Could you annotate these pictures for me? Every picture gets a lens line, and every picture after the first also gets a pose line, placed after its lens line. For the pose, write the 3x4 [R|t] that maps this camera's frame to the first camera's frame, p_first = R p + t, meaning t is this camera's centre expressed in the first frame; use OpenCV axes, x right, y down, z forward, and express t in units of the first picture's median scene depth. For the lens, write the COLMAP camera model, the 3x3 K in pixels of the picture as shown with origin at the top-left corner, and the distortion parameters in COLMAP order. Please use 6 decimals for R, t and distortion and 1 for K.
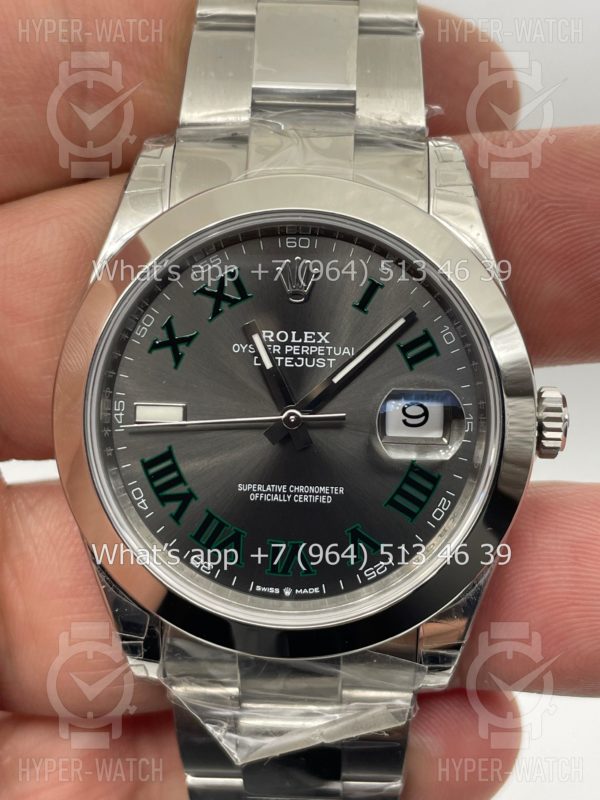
lens RADIAL K [[1195.8, 0, 300.0], [0, 1195.8, 397.2], [0, 0, 1]] dist [0.140895, 0.000000]
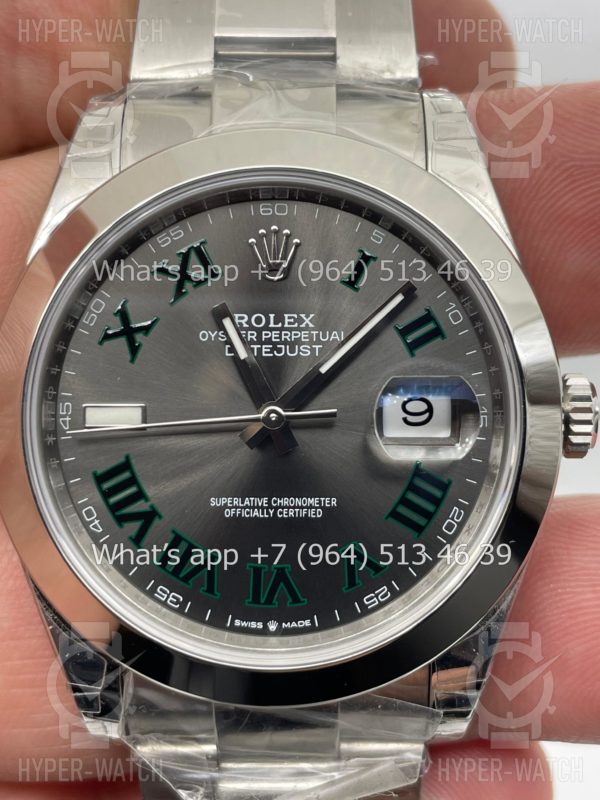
lens RADIAL K [[1195.8, 0, 300.4], [0, 1195.8, 403.2], [0, 0, 1]] dist [0.140895, 0.000000]
pose [[0.999289, -0.026958, 0.026354, -0.008937], [0.027960, 0.998870, -0.038427, 0.040090], [-0.025288, 0.039136, 0.998914, 0.159206]]
